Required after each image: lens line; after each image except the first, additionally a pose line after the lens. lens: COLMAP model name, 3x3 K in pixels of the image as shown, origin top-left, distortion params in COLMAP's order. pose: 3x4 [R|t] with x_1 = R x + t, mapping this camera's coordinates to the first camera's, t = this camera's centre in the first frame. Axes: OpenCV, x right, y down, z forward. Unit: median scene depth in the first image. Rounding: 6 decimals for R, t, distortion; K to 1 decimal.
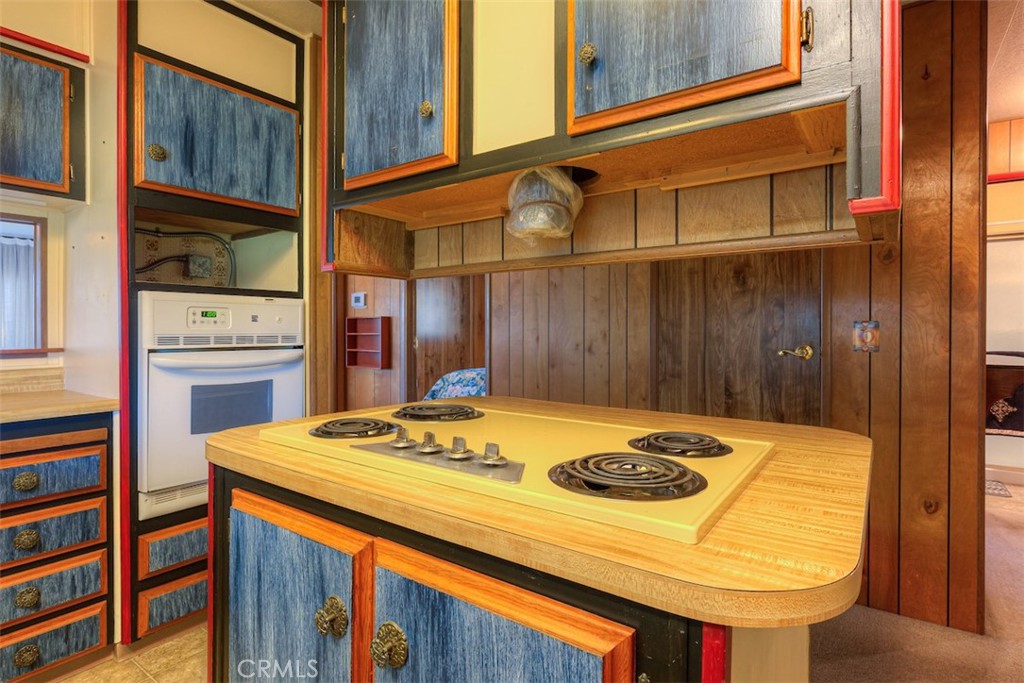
lens RADIAL K [[524.4, 0, 526.5], [0, 524.4, 329.3], [0, 0, 1]] dist [-0.005197, 0.001120]
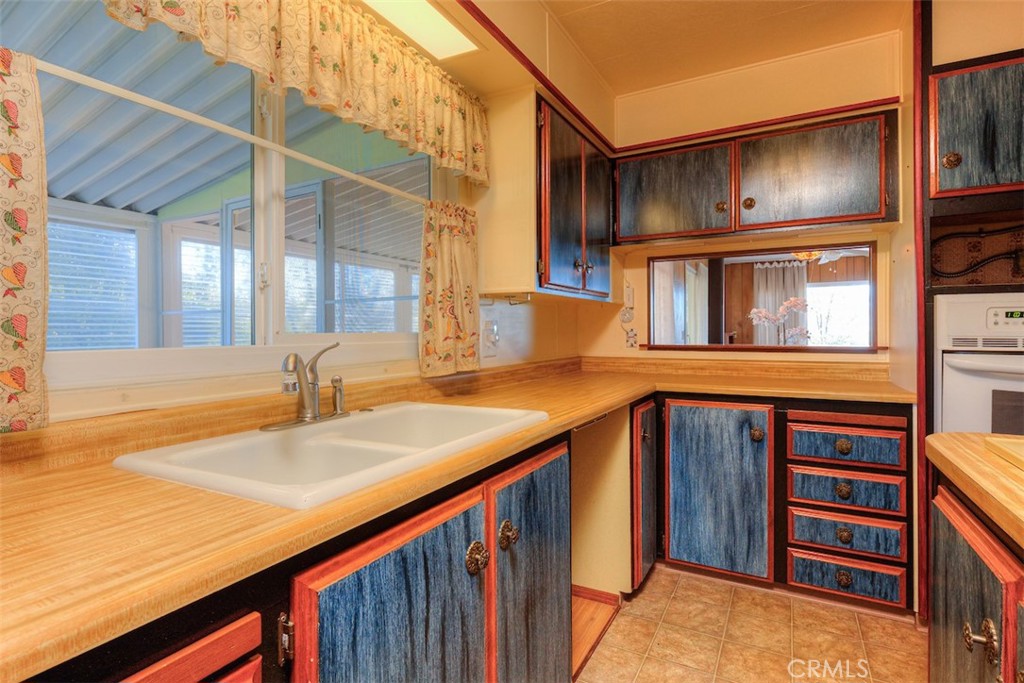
lens RADIAL K [[504.8, 0, 516.1], [0, 504.8, 331.6], [0, 0, 1]] dist [-0.005217, 0.000067]
pose [[0.106795, 0.000377, -0.994281, 0.189580], [0.001233, 0.999999, 0.000512, -0.000523], [0.994280, -0.001281, 0.106794, 0.033913]]
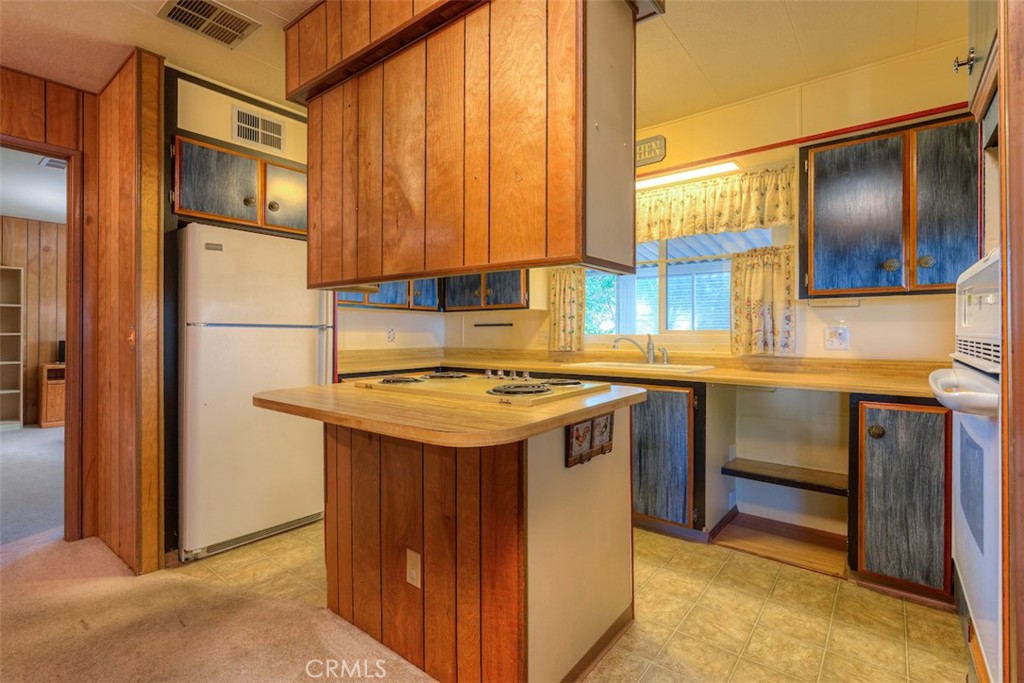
lens RADIAL K [[478.8, 0, 509.0], [0, 478.8, 332.3], [0, 0, 1]] dist [-0.000818, 0.000688]
pose [[-0.997423, -0.002140, 0.071715, -0.161408], [-0.001866, 0.999991, 0.003884, 0.004629], [-0.071722, 0.003740, -0.997418, 1.638404]]
